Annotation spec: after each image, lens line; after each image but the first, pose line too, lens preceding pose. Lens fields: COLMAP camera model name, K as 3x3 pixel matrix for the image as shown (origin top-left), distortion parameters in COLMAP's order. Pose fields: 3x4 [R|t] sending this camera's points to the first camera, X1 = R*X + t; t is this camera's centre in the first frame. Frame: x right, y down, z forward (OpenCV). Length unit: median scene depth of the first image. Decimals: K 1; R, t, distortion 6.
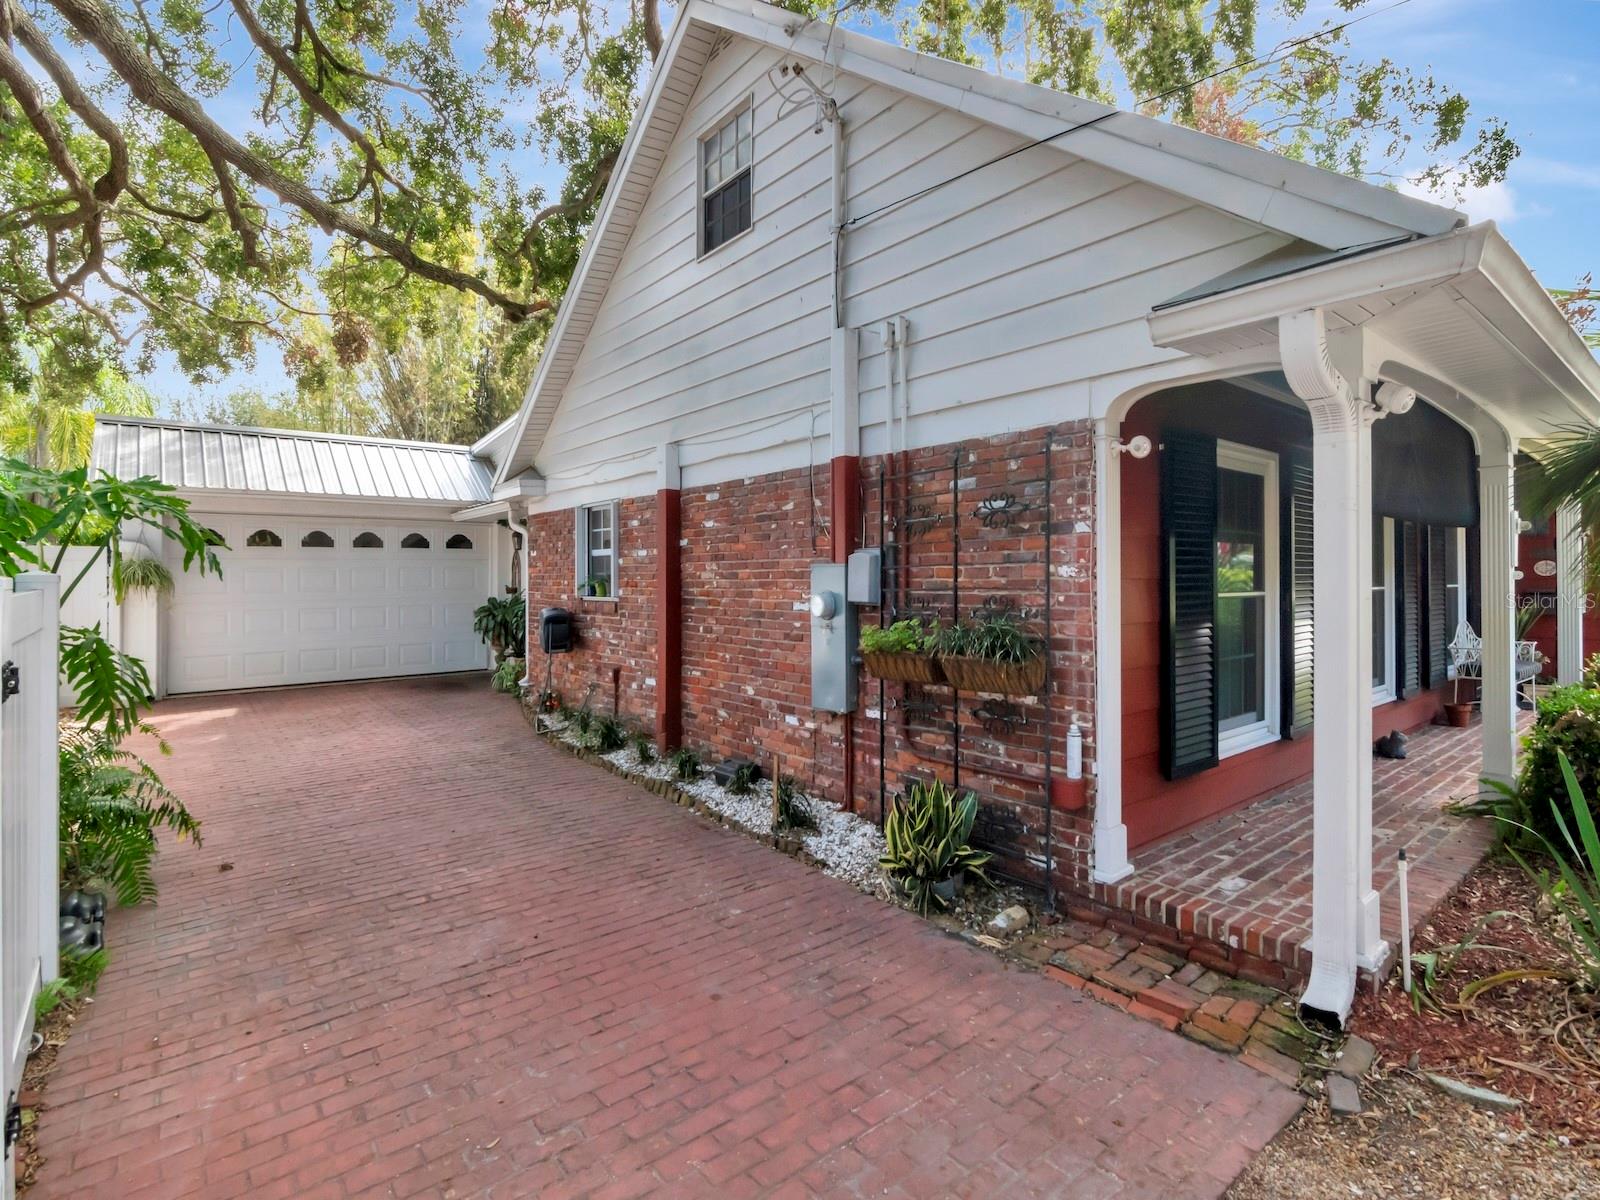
lens RADIAL K [[782.4, 0, 800.0], [0, 782.4, 600.0], [0, 0, 1]] dist [-0.051518, 0.014226]
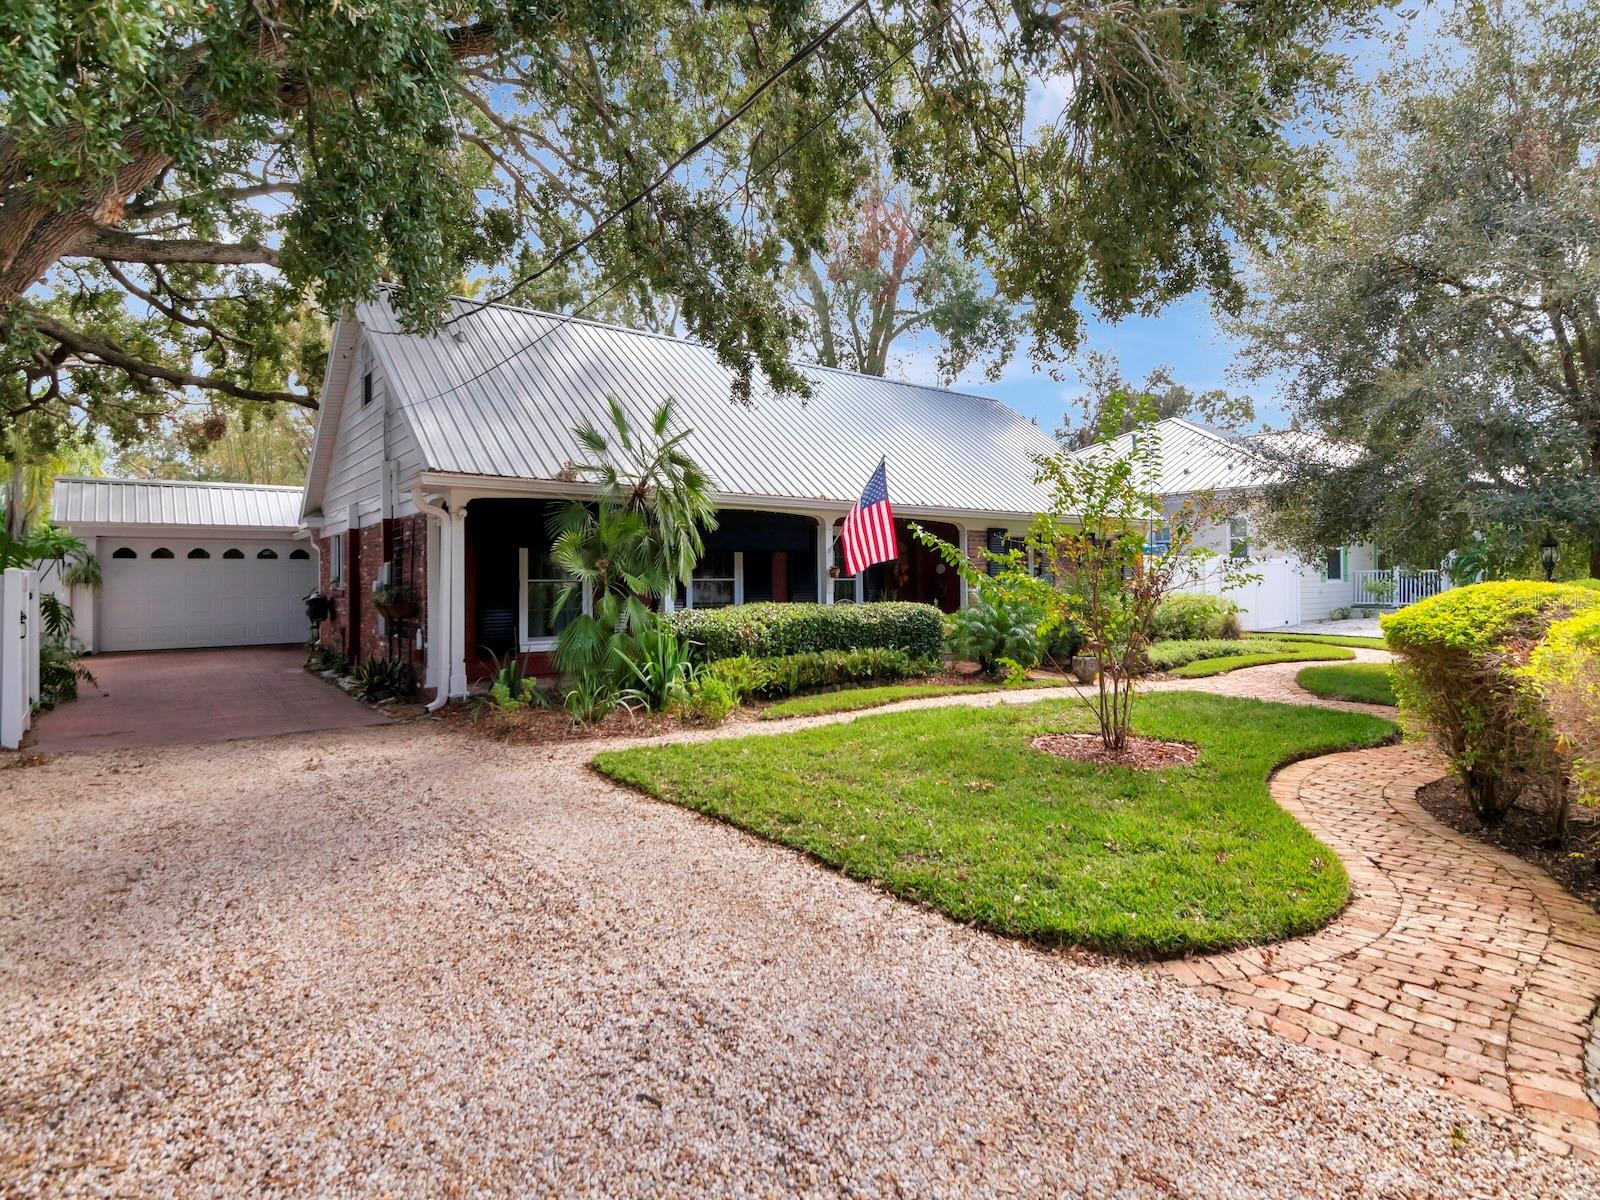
lens RADIAL K [[878.3, 0, 800.0], [0, 878.3, 600.0], [0, 0, 1]] dist [0.000657, 0.000479]
pose [[0.998698, -0.004135, -0.050854, 0.688112], [0.003423, 0.999895, -0.014087, 0.045165], [0.050907, 0.013895, 0.998607, -0.725747]]
